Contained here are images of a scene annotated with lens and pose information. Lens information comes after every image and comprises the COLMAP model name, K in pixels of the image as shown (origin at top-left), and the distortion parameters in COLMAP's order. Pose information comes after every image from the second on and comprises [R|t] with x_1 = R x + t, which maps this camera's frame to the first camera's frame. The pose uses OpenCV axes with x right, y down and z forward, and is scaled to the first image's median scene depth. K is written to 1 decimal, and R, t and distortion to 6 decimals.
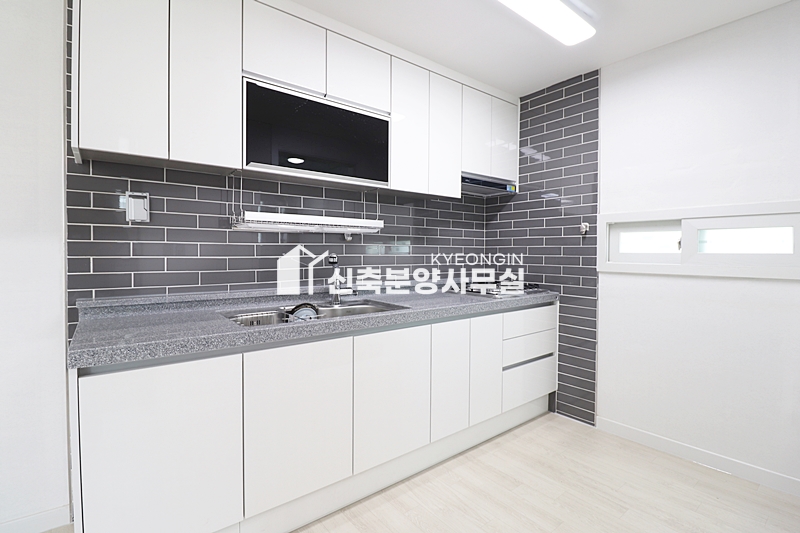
lens RADIAL K [[369.4, 0, 404.0], [0, 369.4, 259.2], [0, 0, 1]] dist [-0.002320, -0.011203]
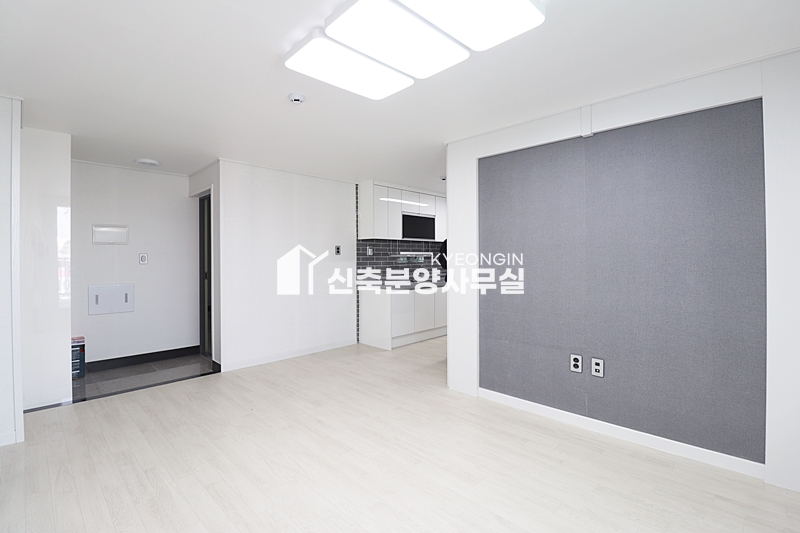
lens RADIAL K [[369.4, 0, 396.6], [0, 369.4, 260.0], [0, 0, 1]] dist [-0.002320, -0.011203]
pose [[0.992233, -0.010924, 0.123911, -0.635022], [0.012287, 0.999872, -0.010241, -0.016100], [-0.123783, 0.011684, 0.992240, -1.669125]]
